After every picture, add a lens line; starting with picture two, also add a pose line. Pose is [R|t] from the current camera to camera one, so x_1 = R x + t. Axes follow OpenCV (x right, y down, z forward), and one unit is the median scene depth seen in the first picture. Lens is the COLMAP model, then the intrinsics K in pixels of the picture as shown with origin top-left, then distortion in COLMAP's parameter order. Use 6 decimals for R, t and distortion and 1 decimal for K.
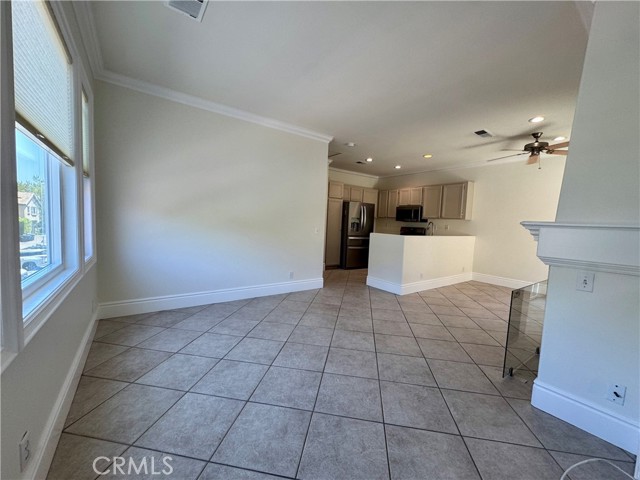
lens RADIAL K [[257.3, 0, 319.9], [0, 257.3, 238.9], [0, 0, 1]] dist [-0.004583, 0.000575]
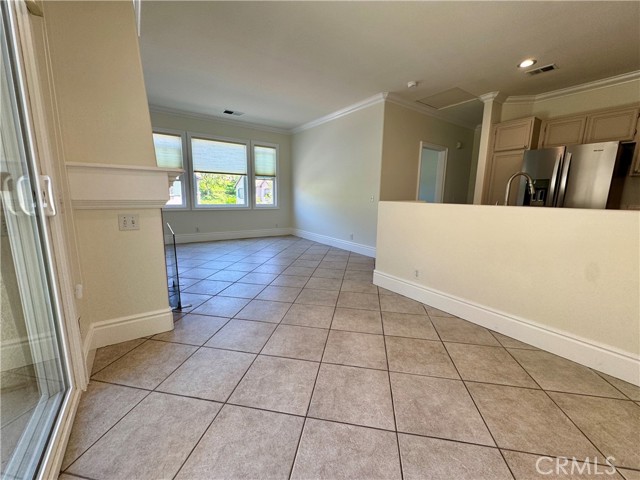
lens RADIAL K [[257.3, 0, 321.3], [0, 257.3, 238.5], [0, 0, 1]] dist [-0.004583, 0.000575]
pose [[-0.012429, 0.123639, -0.992249, 1.429367], [-0.083466, 0.988735, 0.124247, 0.020298], [0.996433, 0.084364, -0.001970, 1.176731]]
